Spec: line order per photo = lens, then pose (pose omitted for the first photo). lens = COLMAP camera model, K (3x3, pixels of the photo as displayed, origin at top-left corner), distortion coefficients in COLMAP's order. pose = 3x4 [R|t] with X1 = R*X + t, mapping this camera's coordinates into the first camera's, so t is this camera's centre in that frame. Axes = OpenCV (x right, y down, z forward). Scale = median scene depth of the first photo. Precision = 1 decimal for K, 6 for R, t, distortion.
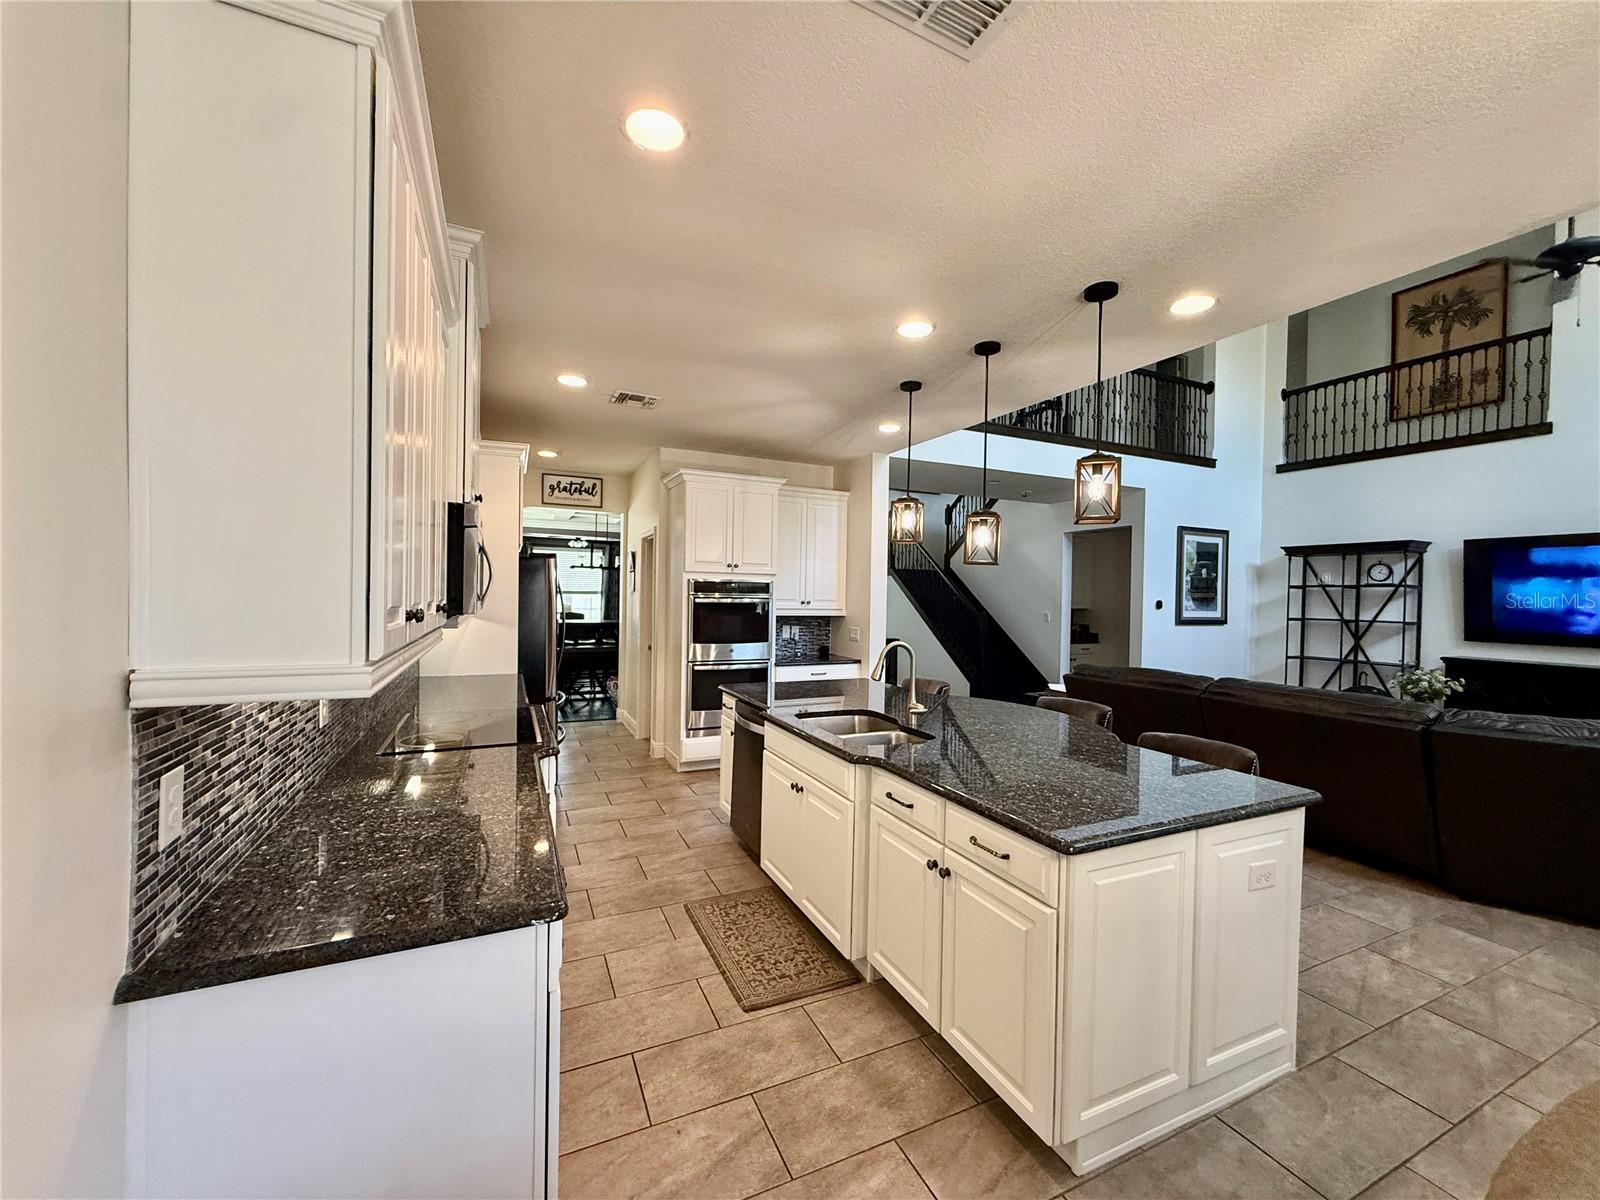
lens RADIAL K [[633.8, 0, 796.7], [0, 633.8, 601.4], [0, 0, 1]] dist [-0.000818, -0.000247]
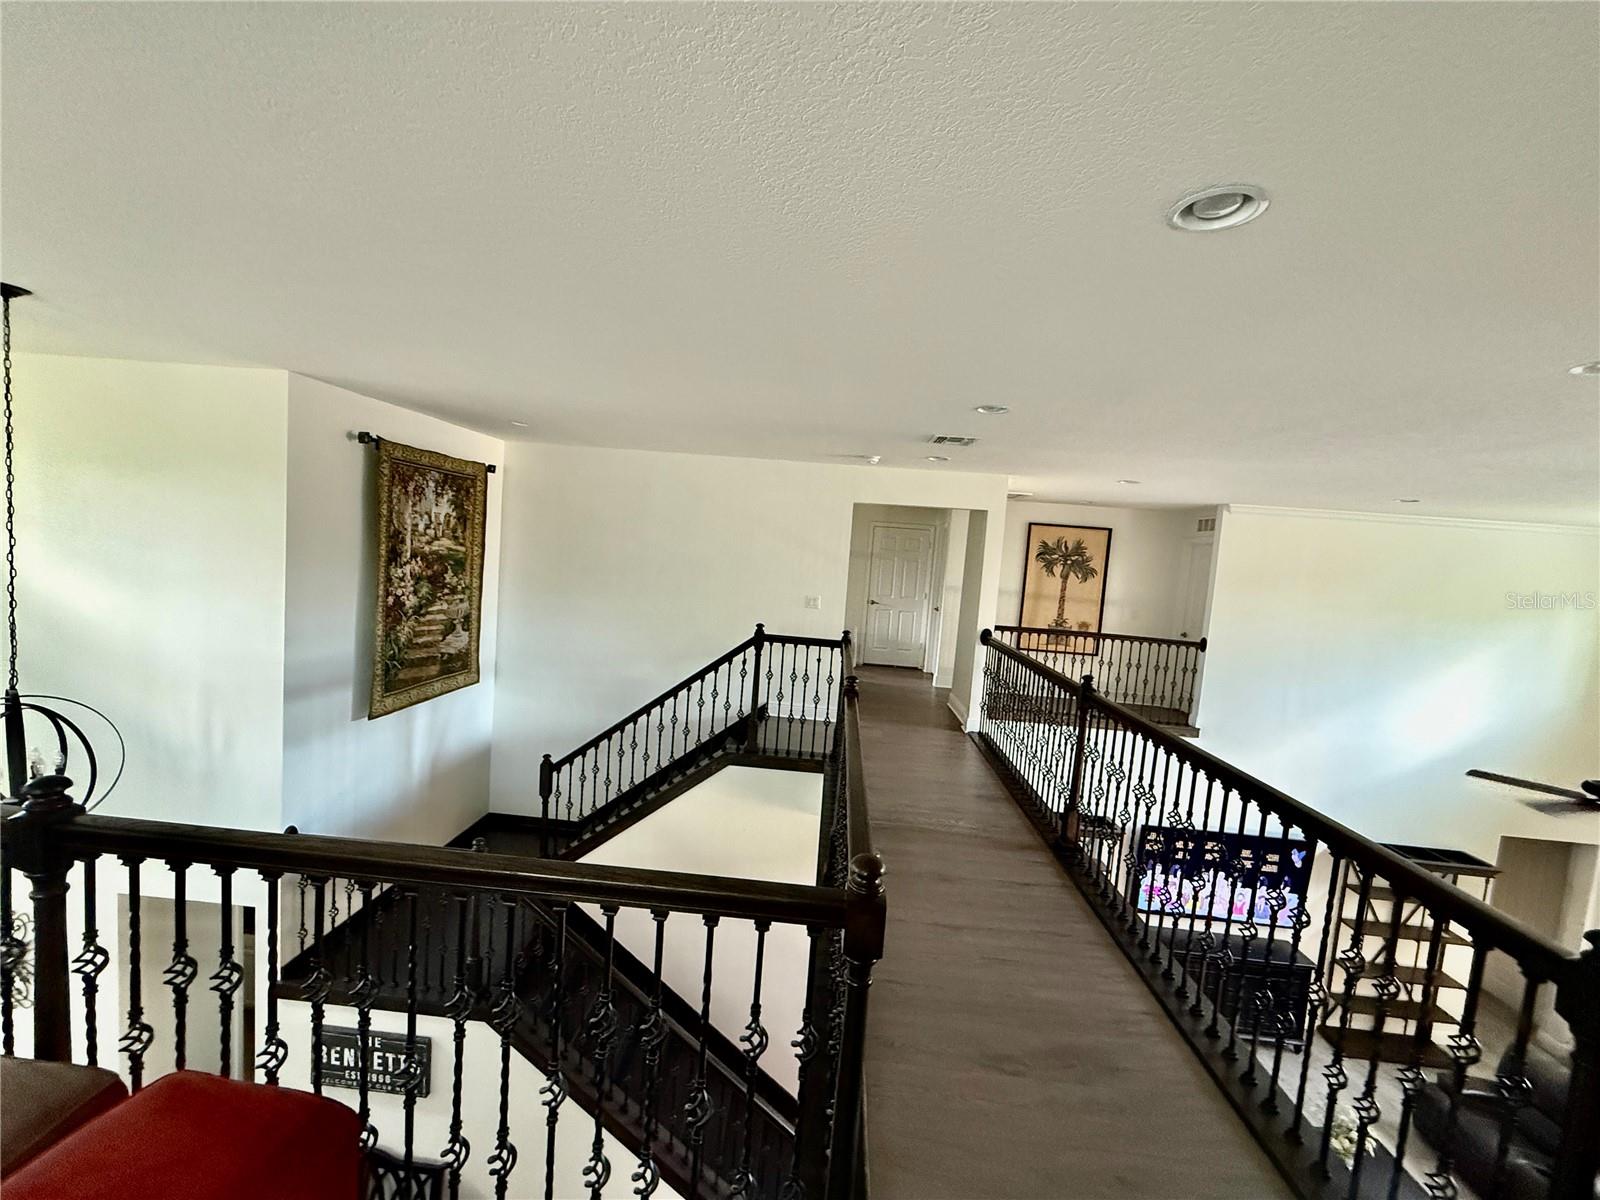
lens RADIAL K [[633.8, 0, 796.7], [0, 633.8, 601.4], [0, 0, 1]] dist [-0.000818, -0.000247]
pose [[0.472651, -0.057710, 0.879358, -0.208195], [-0.053322, 0.994152, 0.093904, -0.795106], [-0.879635, -0.091272, 0.466810, 1.540474]]
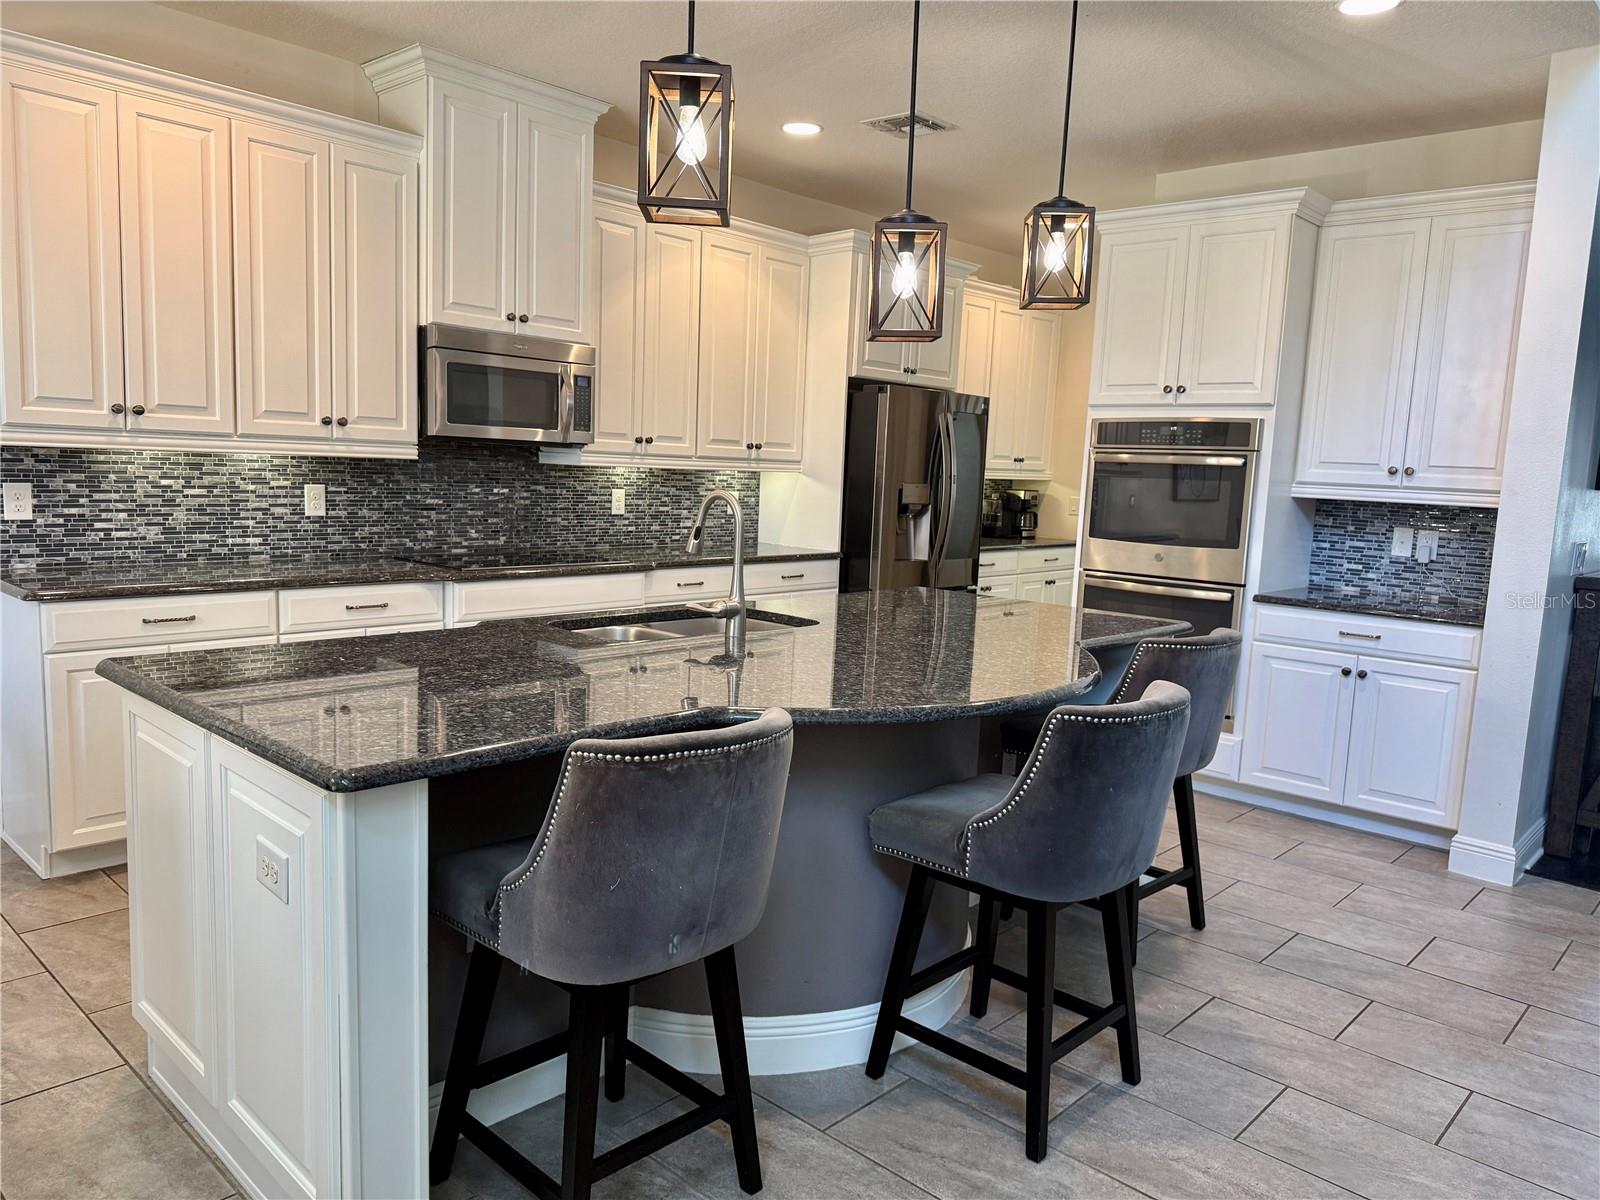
lens RADIAL K [[1128.7, 0, 795.4], [0, 1128.7, 606.0], [0, 0, 1]] dist [0.051857, -0.067883]
pose [[0.377845, 0.118937, -0.918198, 0.782477], [-0.046654, 0.992901, 0.109416, 0.036453], [0.924693, 0.001495, 0.380711, 0.462348]]
